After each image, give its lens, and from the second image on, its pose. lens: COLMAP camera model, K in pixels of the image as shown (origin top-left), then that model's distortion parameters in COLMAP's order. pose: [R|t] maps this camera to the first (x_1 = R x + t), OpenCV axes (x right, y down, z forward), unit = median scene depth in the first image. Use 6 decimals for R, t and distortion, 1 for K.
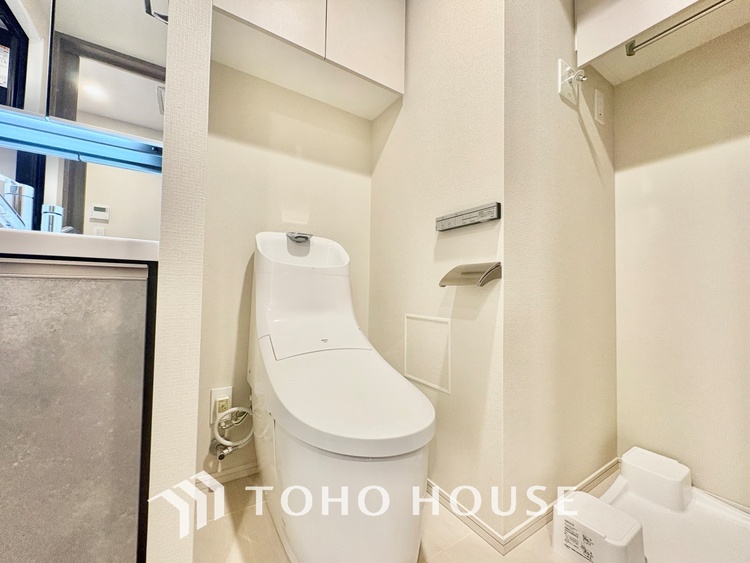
lens RADIAL K [[300.1, 0, 376.5], [0, 300.1, 280.9], [0, 0, 1]] dist [0.000662, -0.000088]
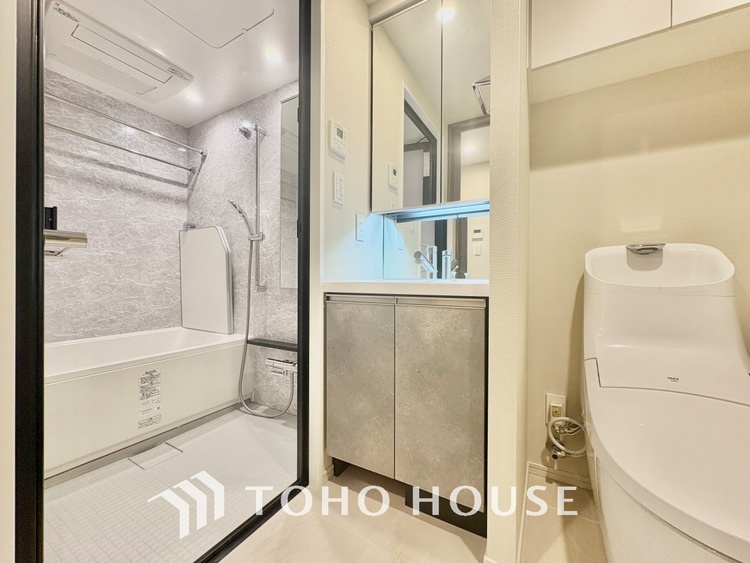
lens RADIAL K [[300.1, 0, 375.5], [0, 300.1, 281.8], [0, 0, 1]] dist [0.000662, -0.000088]
pose [[0.461375, -0.009350, -0.887156, 0.168647], [0.030676, 0.999515, 0.005419, -0.089173], [0.886675, -0.029715, 0.461438, -0.089405]]
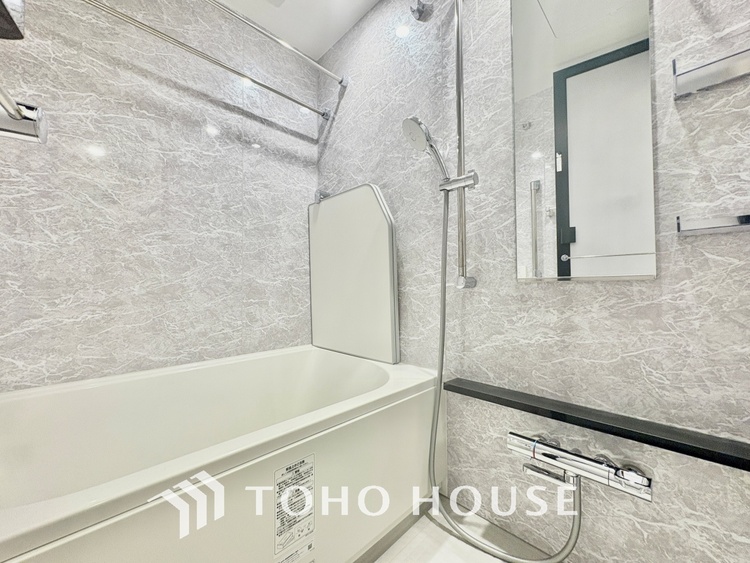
lens RADIAL K [[300.1, 0, 374.5], [0, 300.1, 282.8], [0, 0, 1]] dist [0.000662, -0.000088]
pose [[0.206578, -0.038578, -0.977669, -0.583005], [0.041744, 0.998660, -0.030586, -0.056454], [0.977539, -0.034494, 0.207912, -0.265856]]
